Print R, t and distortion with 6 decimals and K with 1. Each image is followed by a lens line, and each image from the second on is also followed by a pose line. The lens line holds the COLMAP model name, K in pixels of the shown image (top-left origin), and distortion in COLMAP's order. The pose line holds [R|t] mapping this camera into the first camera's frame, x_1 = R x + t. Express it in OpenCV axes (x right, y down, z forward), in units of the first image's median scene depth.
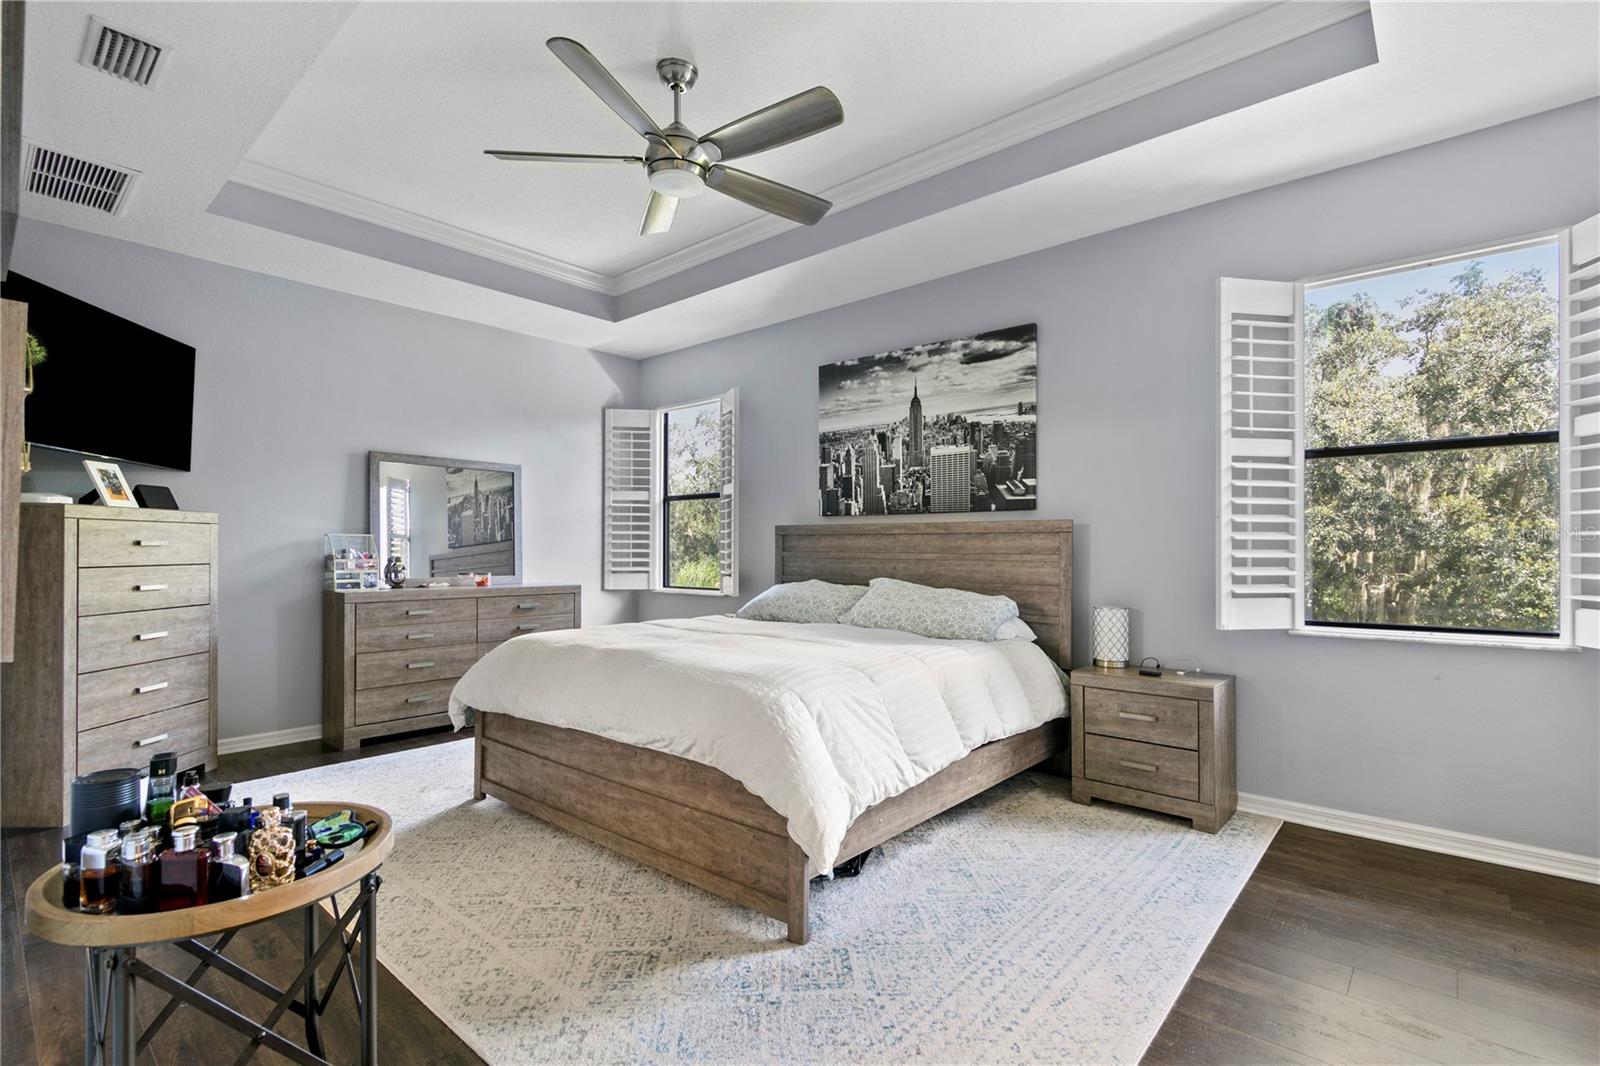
lens RADIAL K [[737.2, 0, 800.0], [0, 737.2, 539.6], [0, 0, 1]] dist [0.003574, -0.000799]
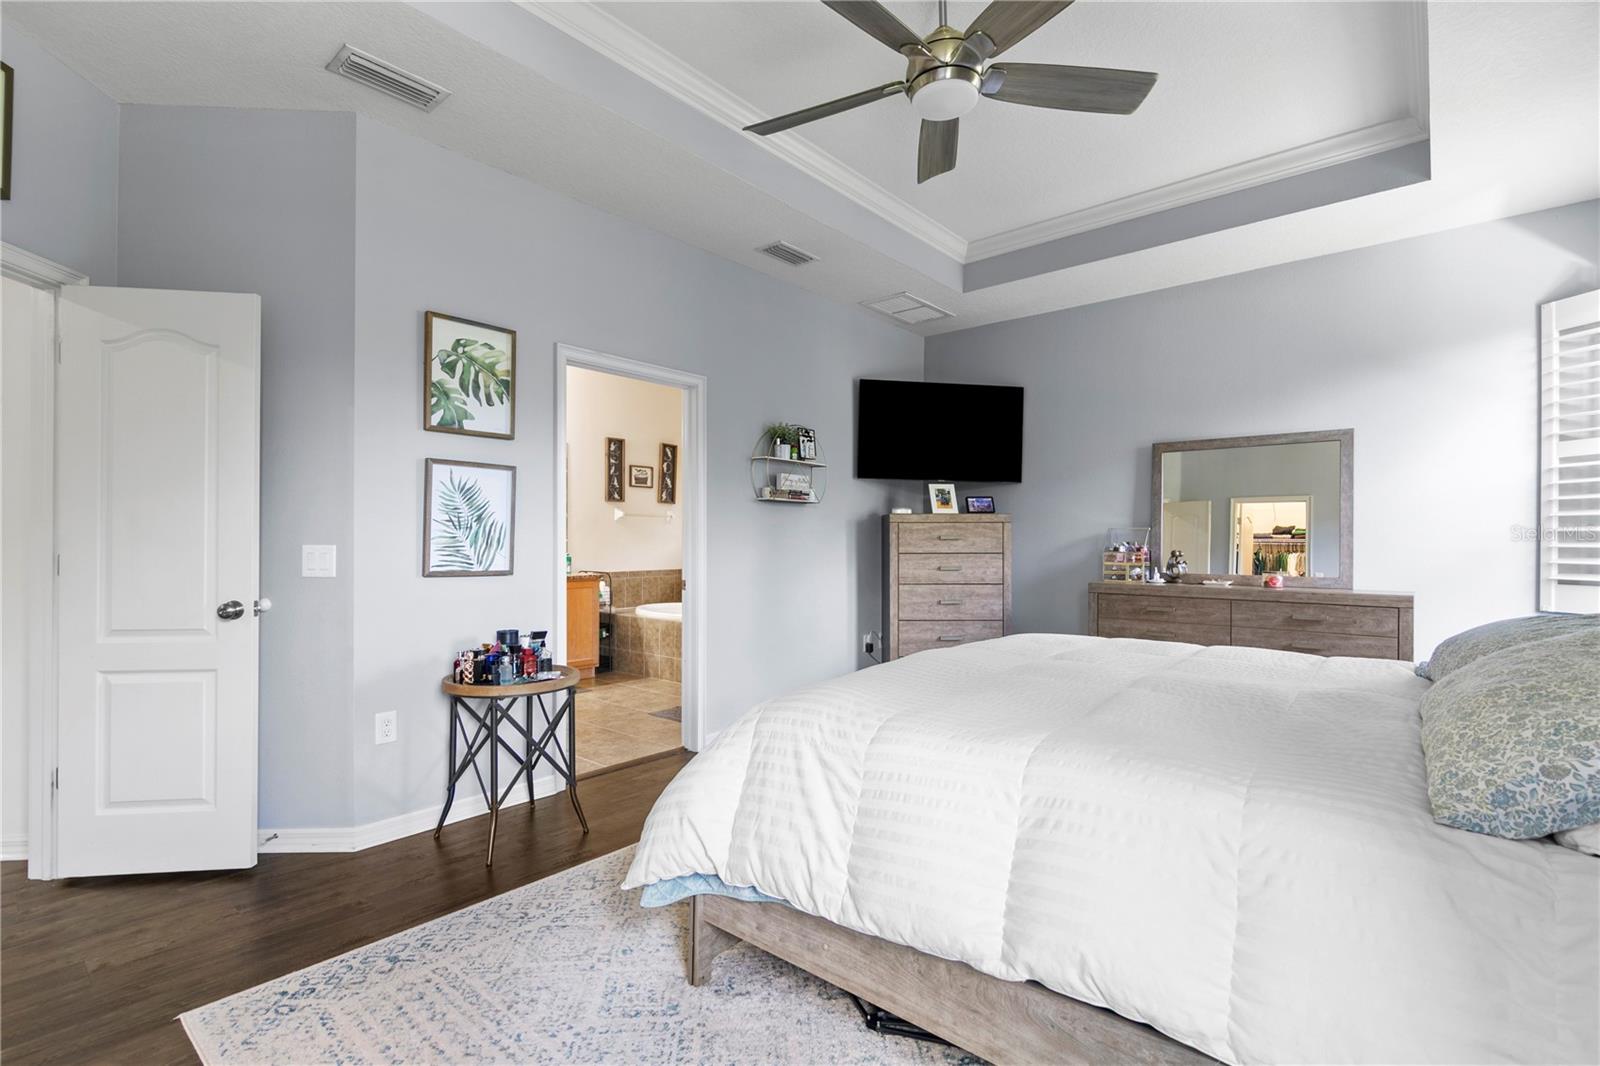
lens RADIAL K [[737.2, 0, 799.5], [0, 737.2, 537.9], [0, 0, 1]] dist [0.003574, -0.000799]
pose [[0.014616, -0.006039, -0.999875, 0.426501], [0.011423, 0.999918, -0.005872, 0.007936], [0.999828, -0.011336, 0.014684, 0.531382]]
